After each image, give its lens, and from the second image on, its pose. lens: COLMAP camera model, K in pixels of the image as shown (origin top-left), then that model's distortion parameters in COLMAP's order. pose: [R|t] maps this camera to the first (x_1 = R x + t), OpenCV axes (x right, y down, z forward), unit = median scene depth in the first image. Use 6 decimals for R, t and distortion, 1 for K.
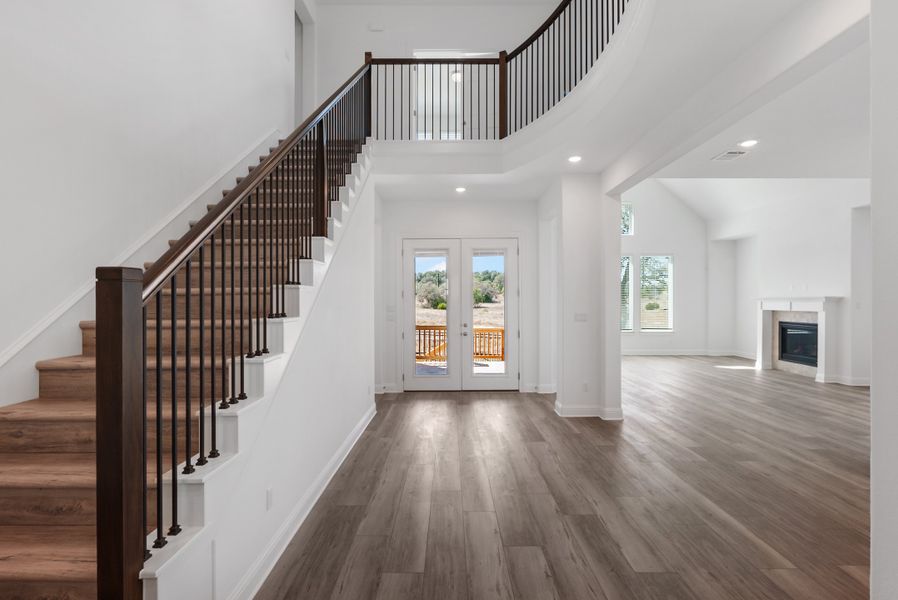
lens RADIAL K [[436.3, 0, 446.9], [0, 436.3, 302.7], [0, 0, 1]] dist [0.002661, 0.000915]
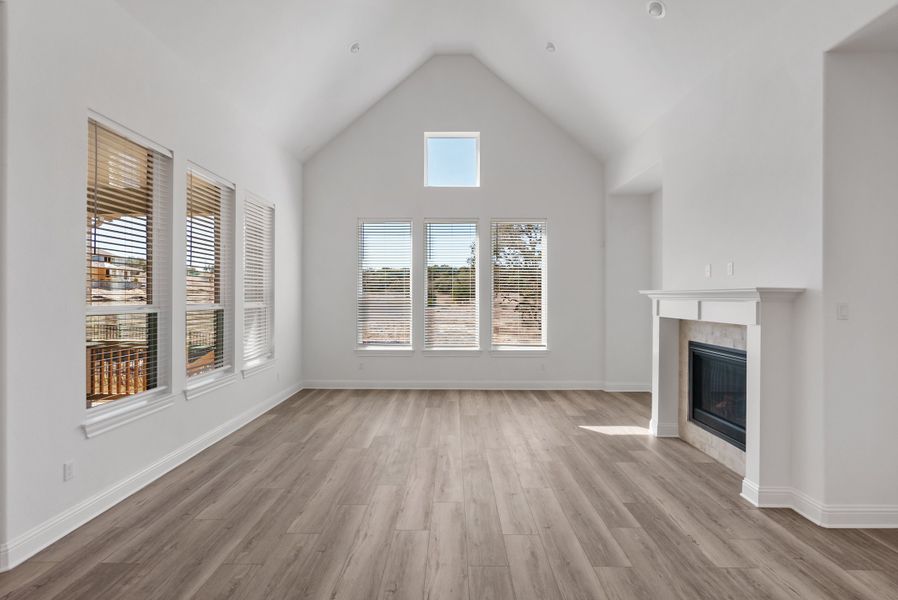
lens RADIAL K [[436.3, 0, 446.9], [0, 436.3, 302.7], [0, 0, 1]] dist [0.002661, 0.000915]
pose [[0.999589, -0.000531, -0.028671, 0.550371], [0.000665, 0.999989, 0.004666, -0.002436], [0.028668, -0.004683, 0.999578, 0.554496]]
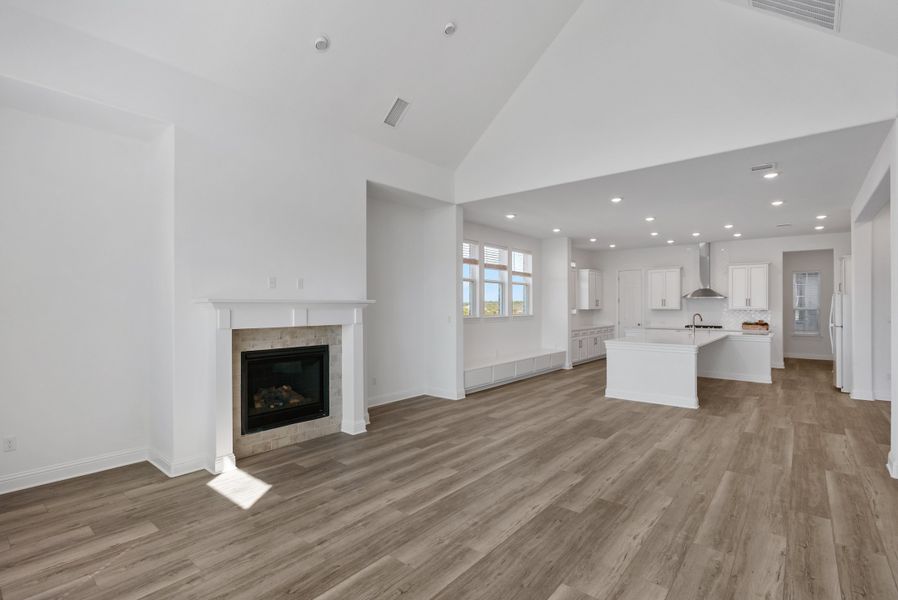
lens RADIAL K [[436.3, 0, 446.9], [0, 436.3, 302.7], [0, 0, 1]] dist [0.002661, 0.000915]
pose [[-0.766923, 0.006519, 0.641706, 0.319694], [0.006798, 0.999975, -0.002034, -0.008161], [-0.641704, 0.002803, -0.766948, 1.322173]]
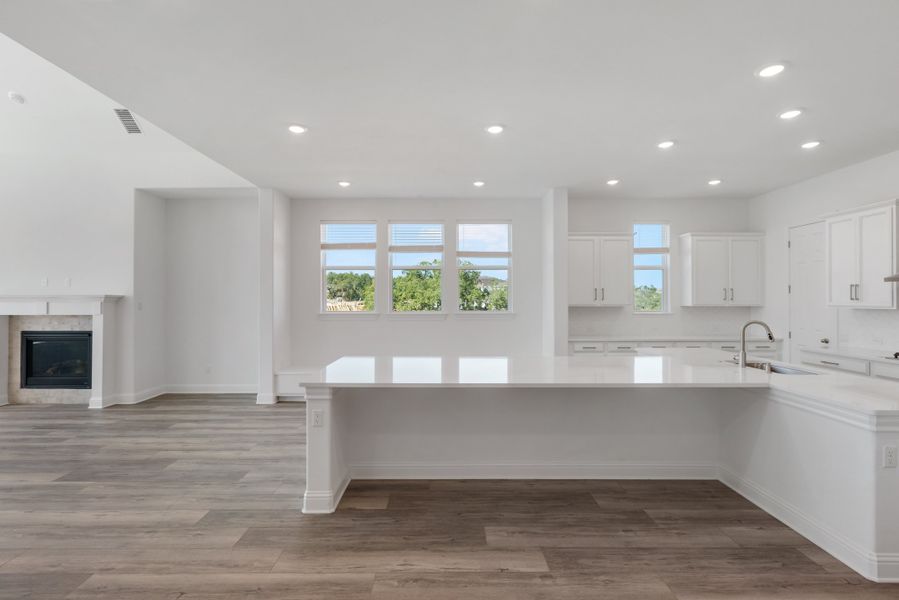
lens RADIAL K [[419.5, 0, 450.0], [0, 419.5, 293.5], [0, 0, 1]] dist [-0.002411, 0.000318]
pose [[0.009851, 0.012722, 0.999871, 0.125200], [0.008022, 0.999886, -0.012801, -0.002325], [-0.999919, 0.008147, 0.009748, 0.355887]]
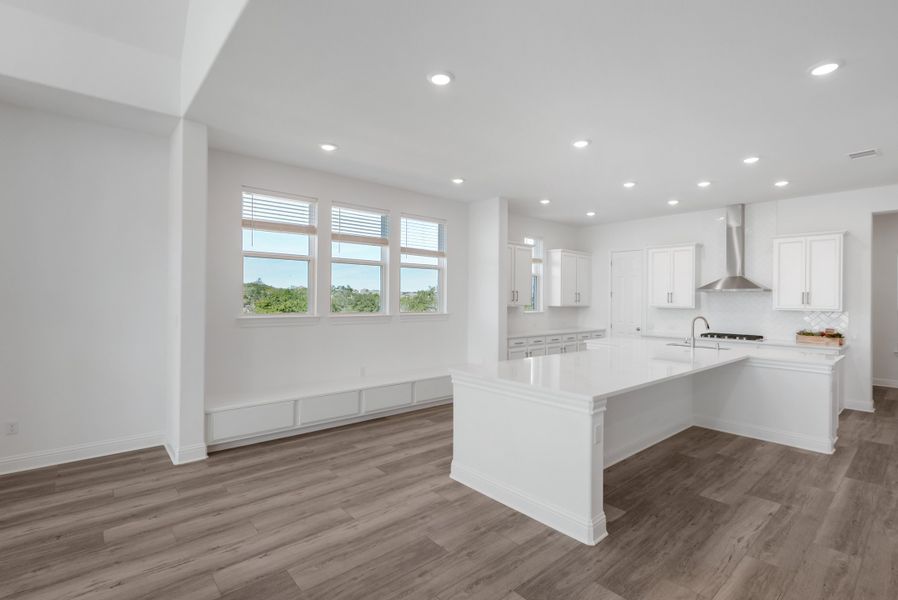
lens RADIAL K [[421.9, 0, 447.9], [0, 421.9, 296.0], [0, 0, 1]] dist [-0.001883, 0.000340]
pose [[-0.647969, -0.000775, 0.761666, 0.307646], [-0.004472, 0.999986, -0.002786, -0.005301], [-0.761653, -0.005212, -0.647964, 0.758123]]
